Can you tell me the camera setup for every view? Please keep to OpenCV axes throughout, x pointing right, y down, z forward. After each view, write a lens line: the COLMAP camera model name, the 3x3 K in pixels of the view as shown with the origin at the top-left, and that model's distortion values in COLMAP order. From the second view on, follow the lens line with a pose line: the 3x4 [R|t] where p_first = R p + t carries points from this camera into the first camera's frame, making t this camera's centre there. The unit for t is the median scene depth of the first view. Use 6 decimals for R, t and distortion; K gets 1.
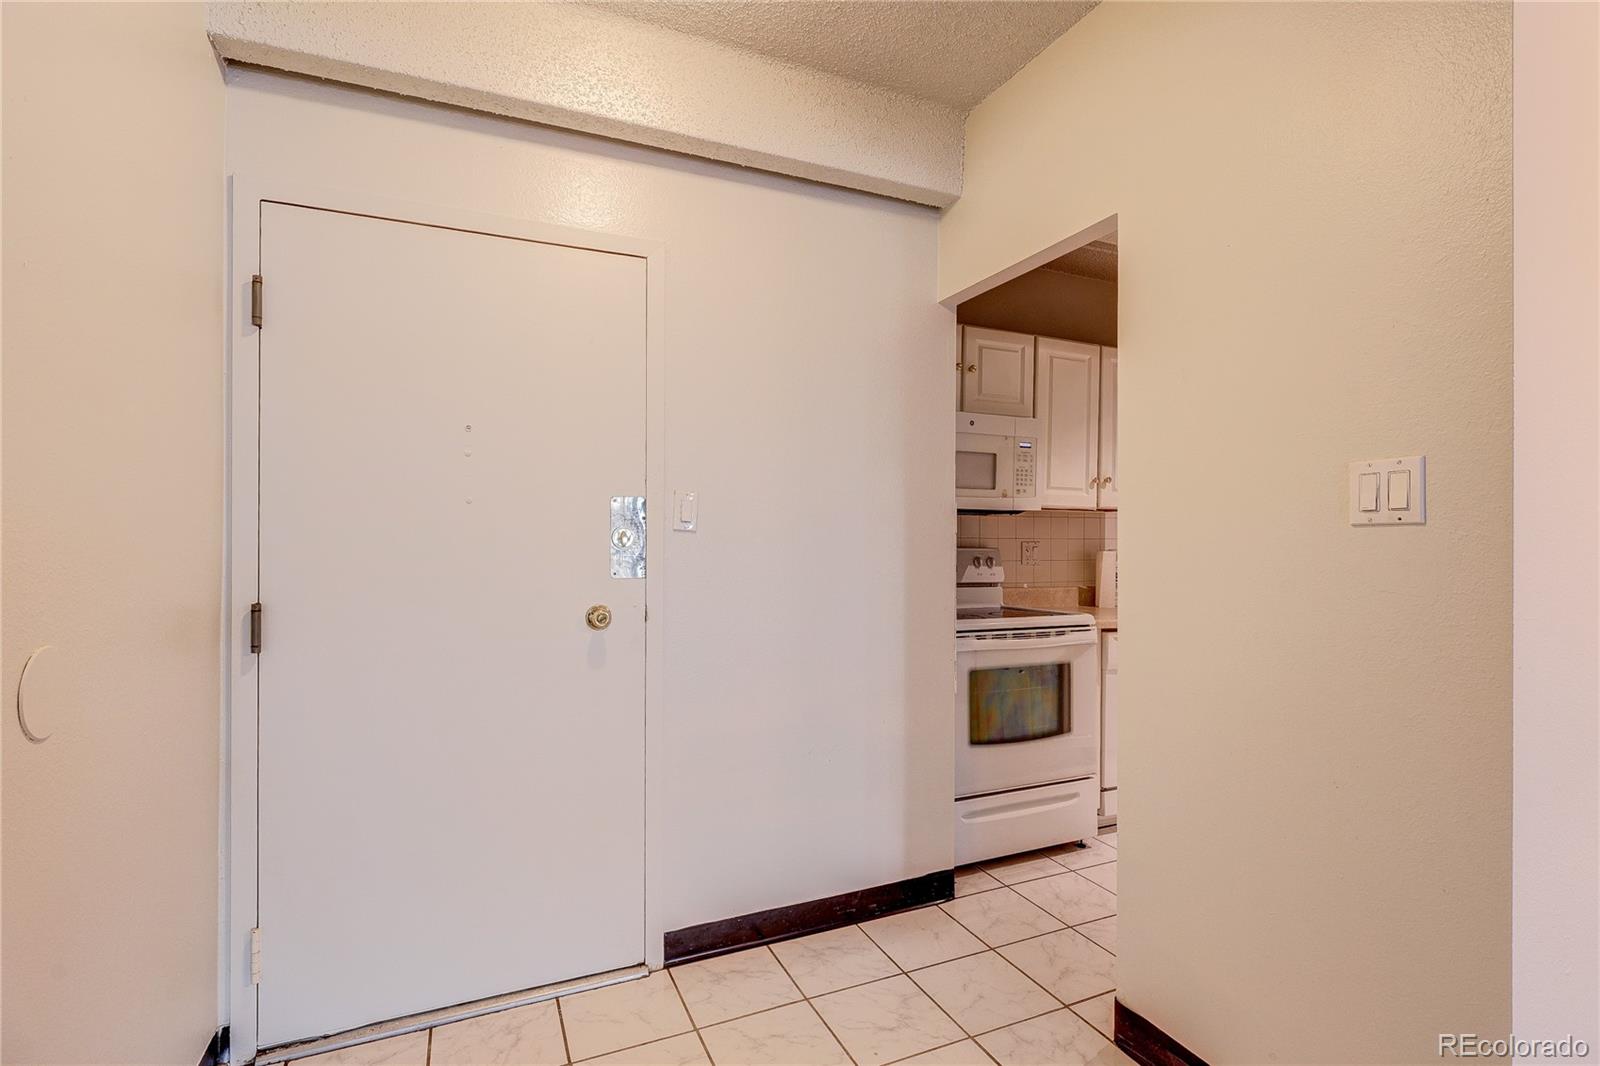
lens RADIAL K [[811.0, 0, 800.0], [0, 811.0, 533.0], [0, 0, 1]] dist [0.003252, 0.000934]
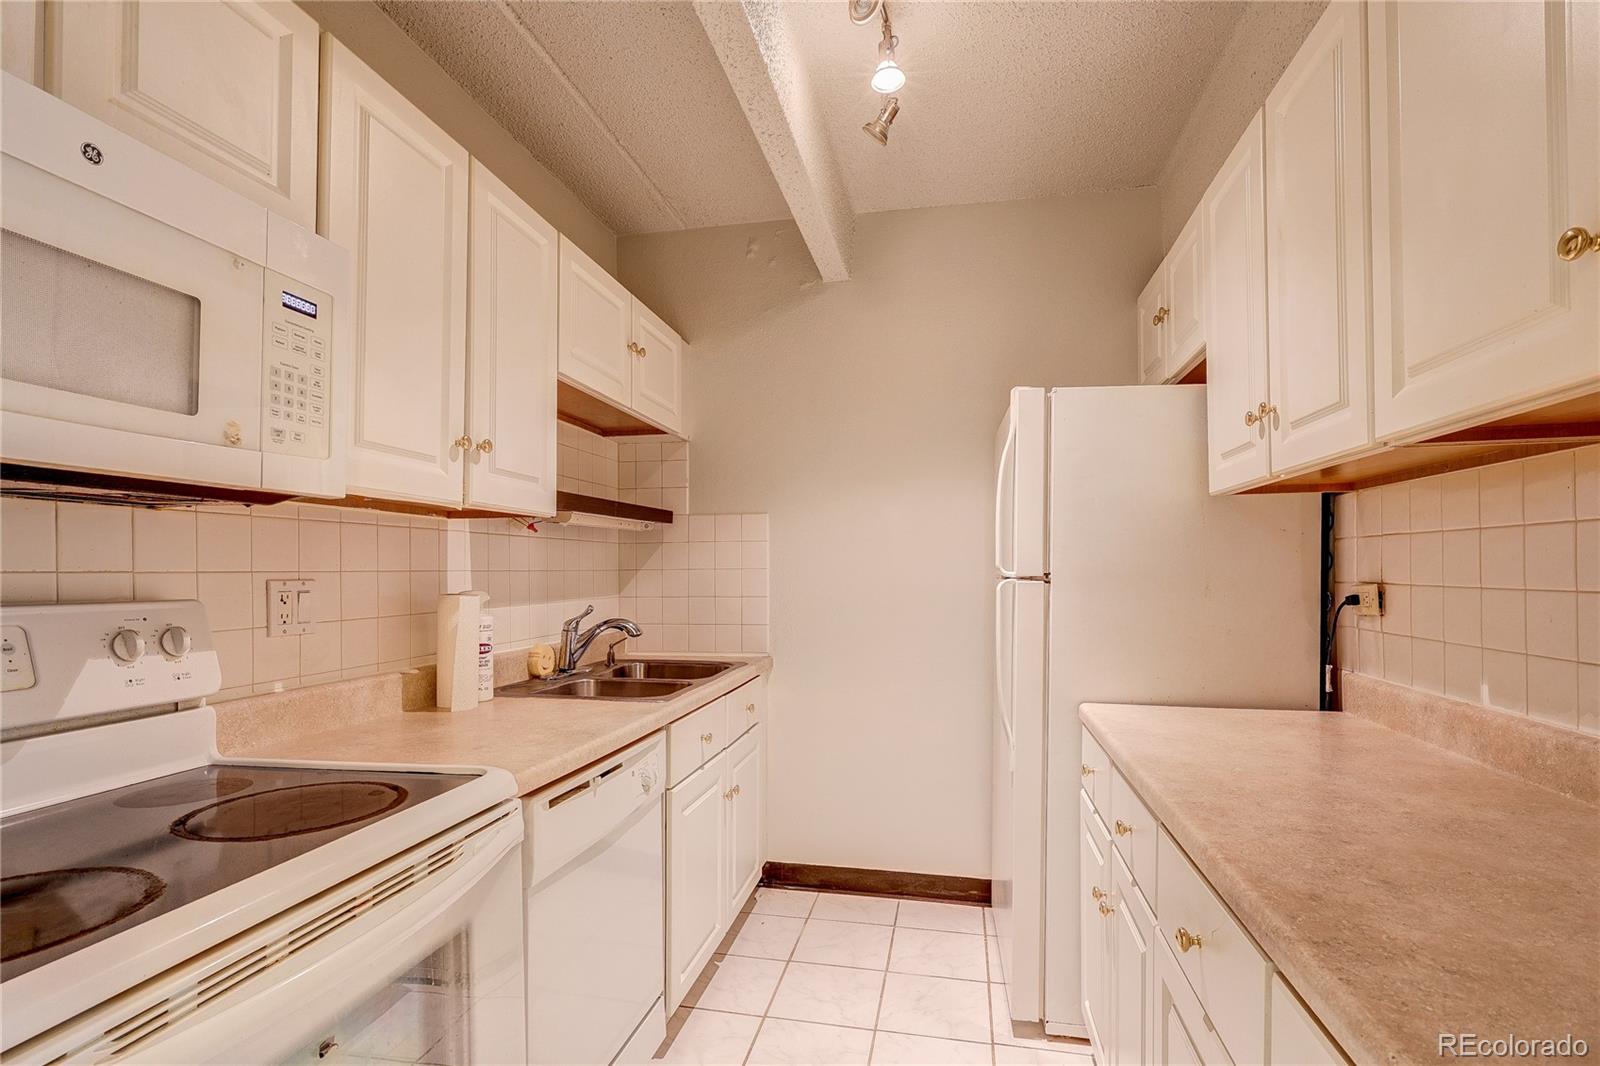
lens RADIAL K [[779.4, 0, 800.6], [0, 779.4, 573.0], [0, 0, 1]] dist [0.002649, 0.000524]
pose [[0.602417, -0.007312, 0.798148, 0.131958], [-0.003528, 0.999924, 0.011823, 0.002066], [-0.798174, -0.009938, 0.602346, 0.594061]]
